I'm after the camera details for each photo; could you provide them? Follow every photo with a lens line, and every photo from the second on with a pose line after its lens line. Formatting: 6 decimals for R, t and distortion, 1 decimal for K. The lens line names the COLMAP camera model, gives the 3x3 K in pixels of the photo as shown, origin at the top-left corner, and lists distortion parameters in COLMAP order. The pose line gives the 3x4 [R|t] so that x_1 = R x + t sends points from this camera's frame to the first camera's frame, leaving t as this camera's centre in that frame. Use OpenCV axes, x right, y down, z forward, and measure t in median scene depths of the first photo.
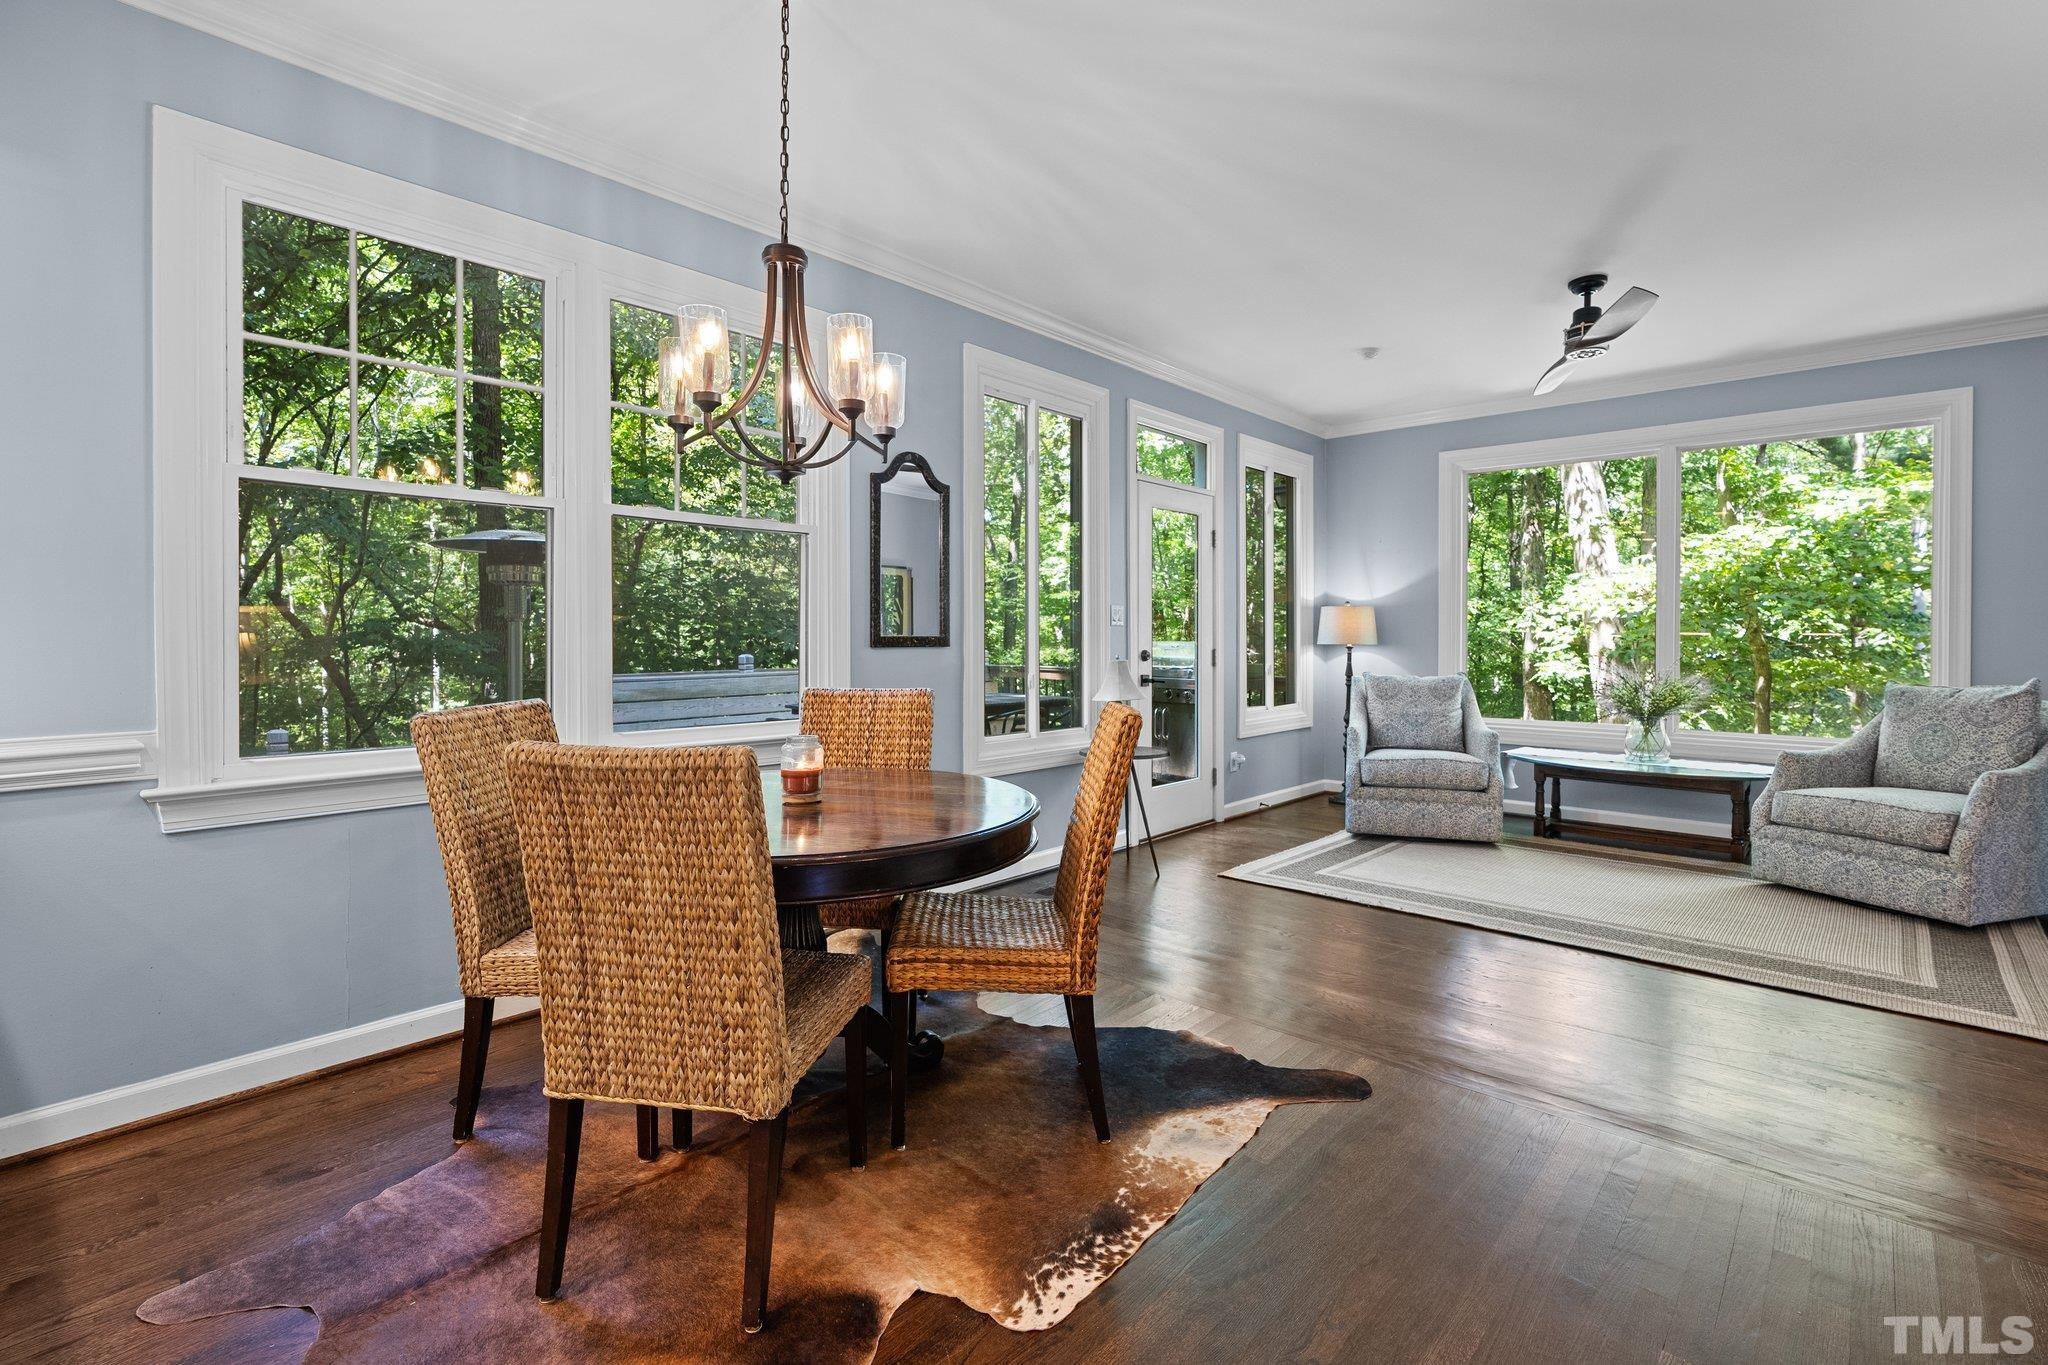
lens RADIAL K [[933.2, 0, 1027.0], [0, 933.2, 647.4], [0, 0, 1]] dist [-0.009555, 0.003396]
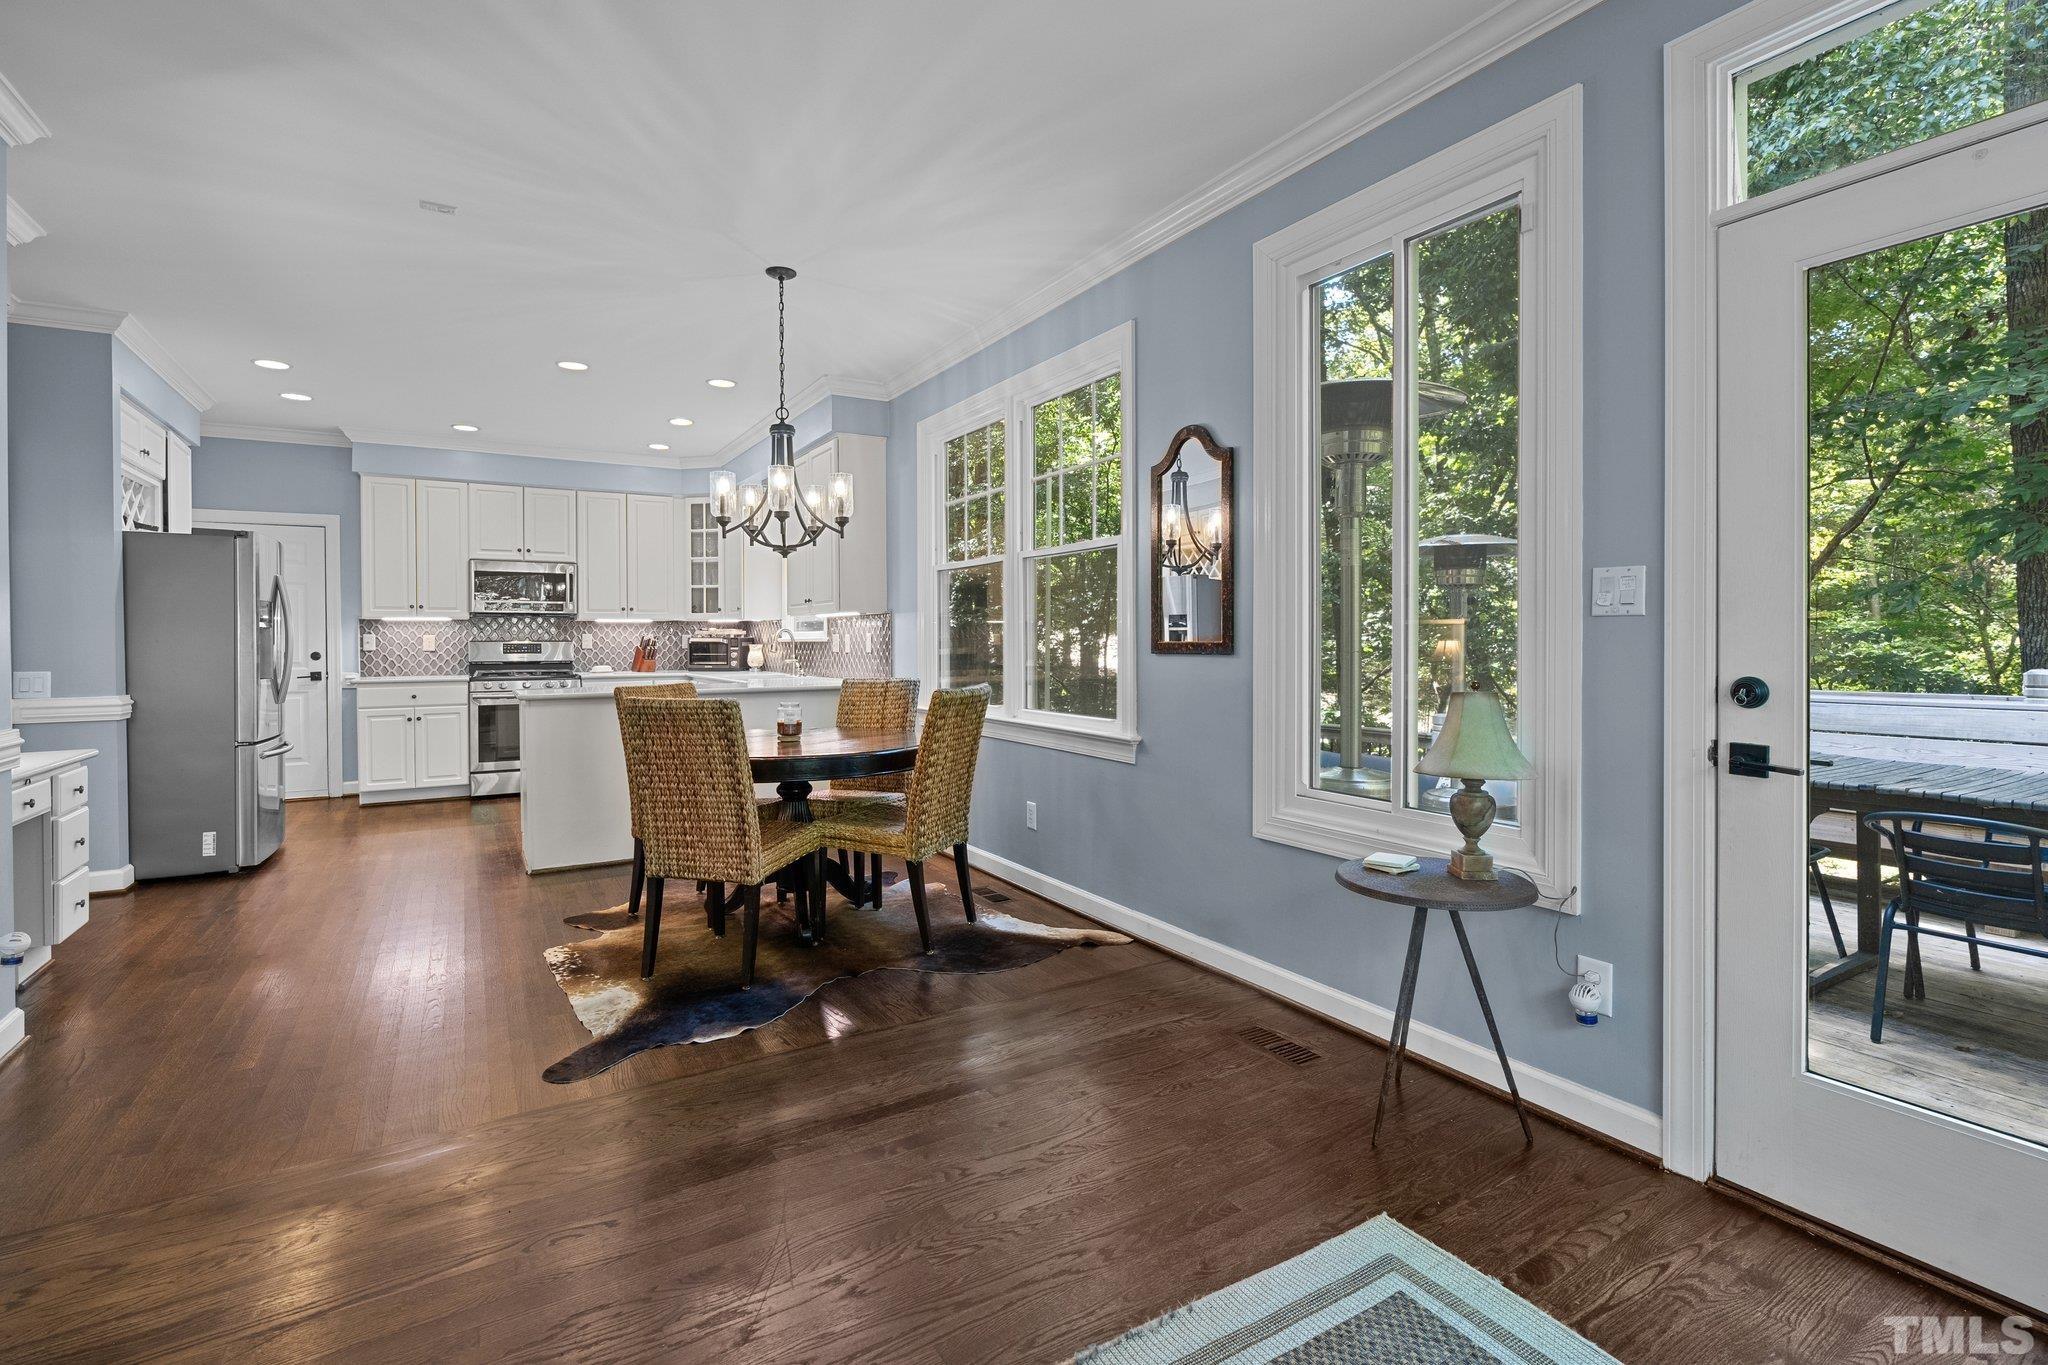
lens RADIAL K [[933.2, 0, 1026.7], [0, 933.2, 650.5], [0, 0, 1]] dist [-0.009555, 0.003396]
pose [[-0.284945, 0.011459, -0.958475, 0.660783], [-0.005343, 0.999894, 0.013543, -0.013167], [0.958529, 0.008980, -0.284854, 0.987767]]
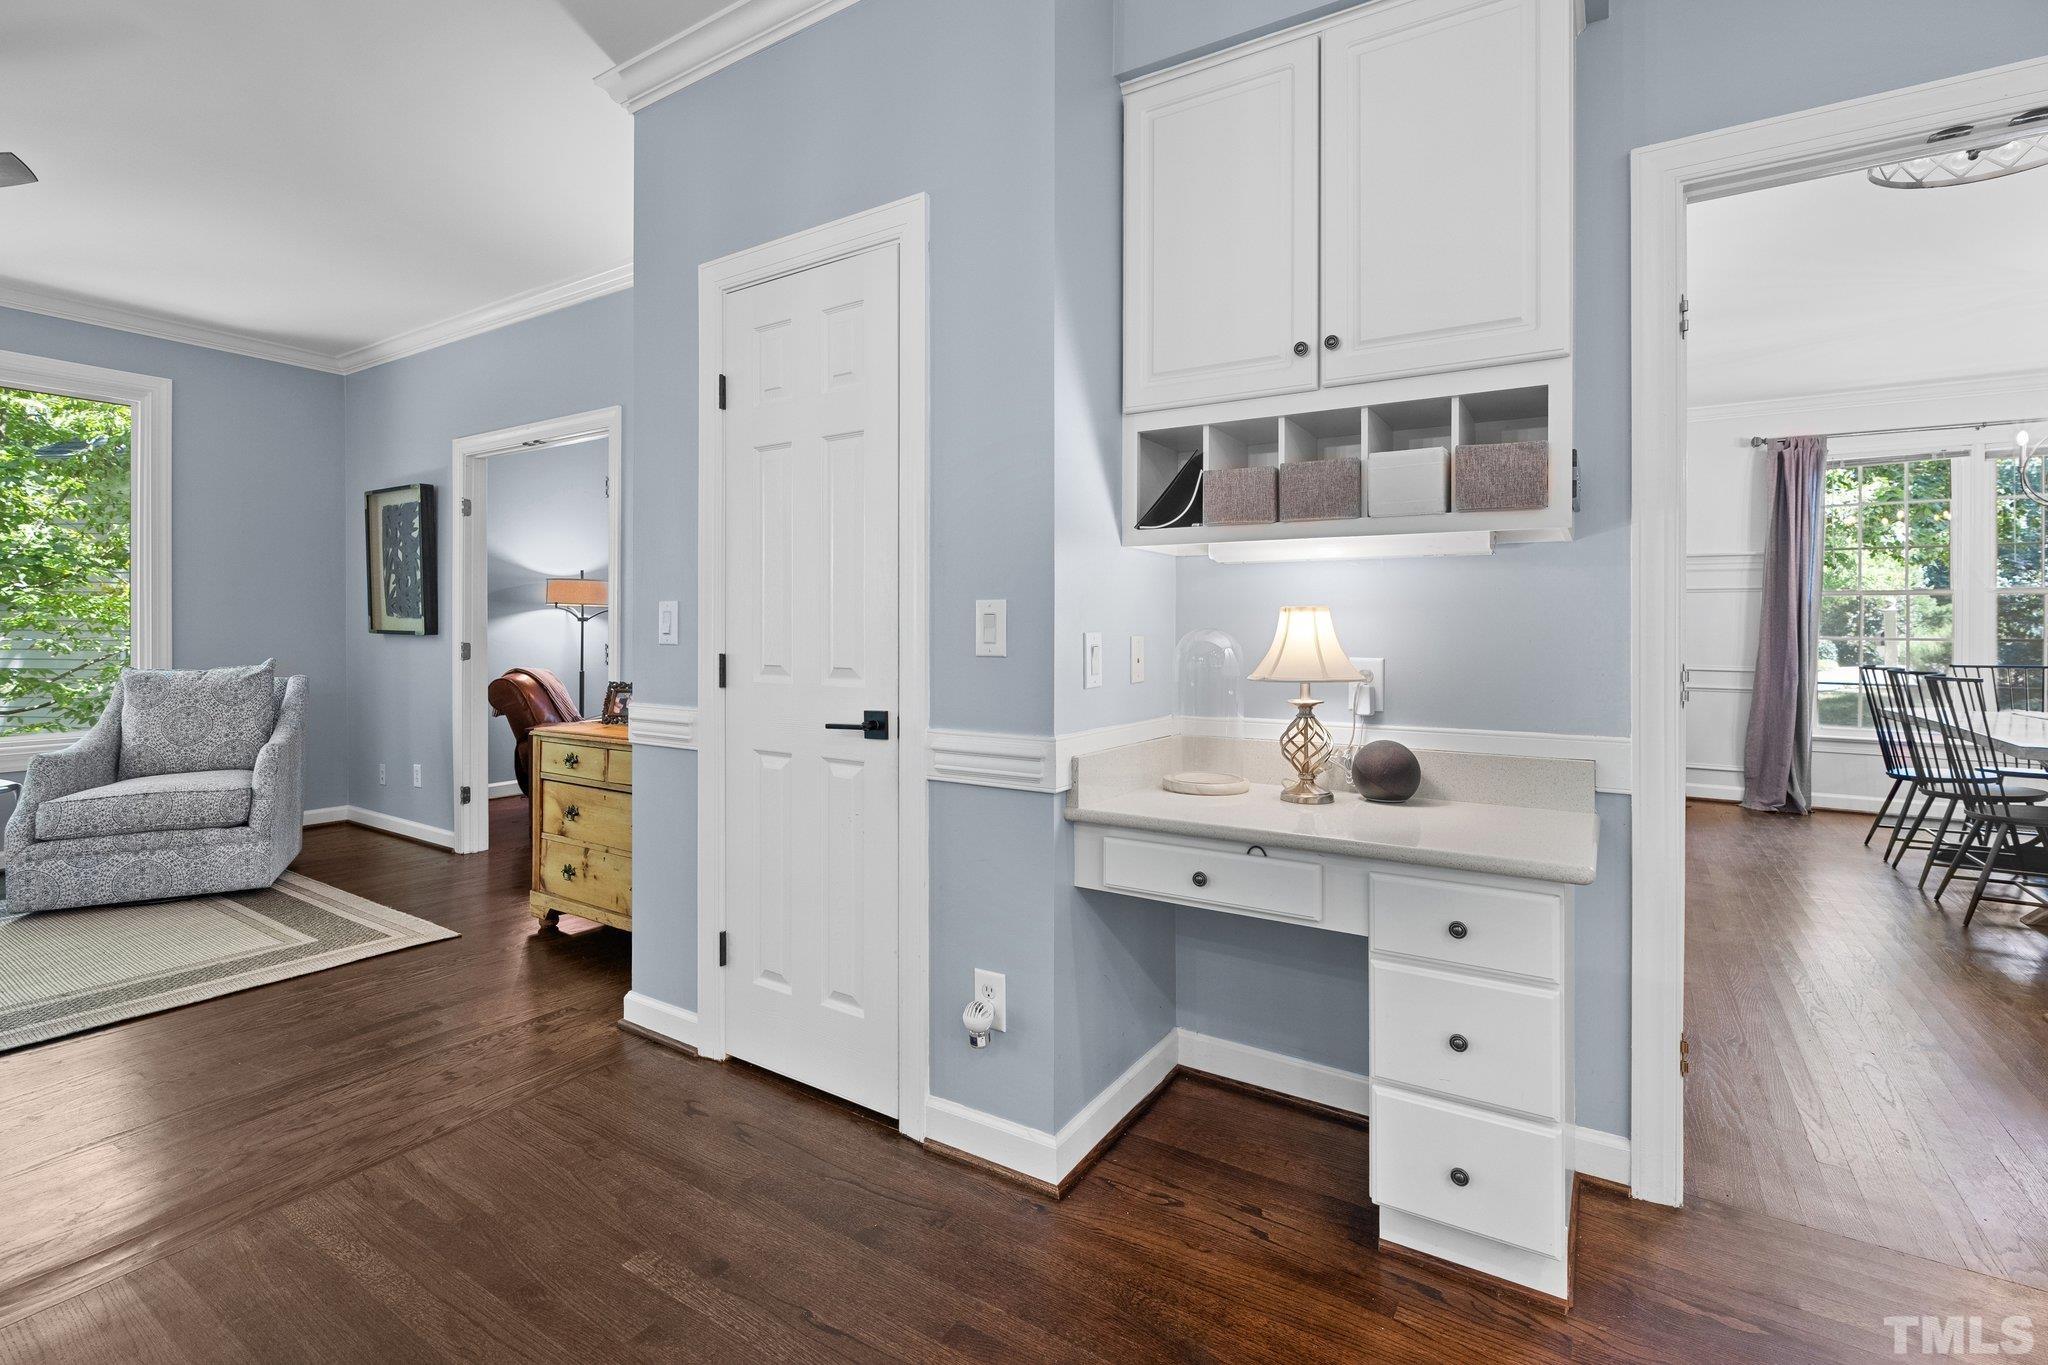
lens RADIAL K [[933.2, 0, 1023.0], [0, 933.2, 628.8], [0, 0, 1]] dist [-0.009555, 0.003396]
pose [[-0.161338, -0.004650, 0.986888, -0.169005], [0.007854, 0.999951, 0.005995, -0.002295], [-0.986868, 0.008718, -0.161294, 0.241247]]
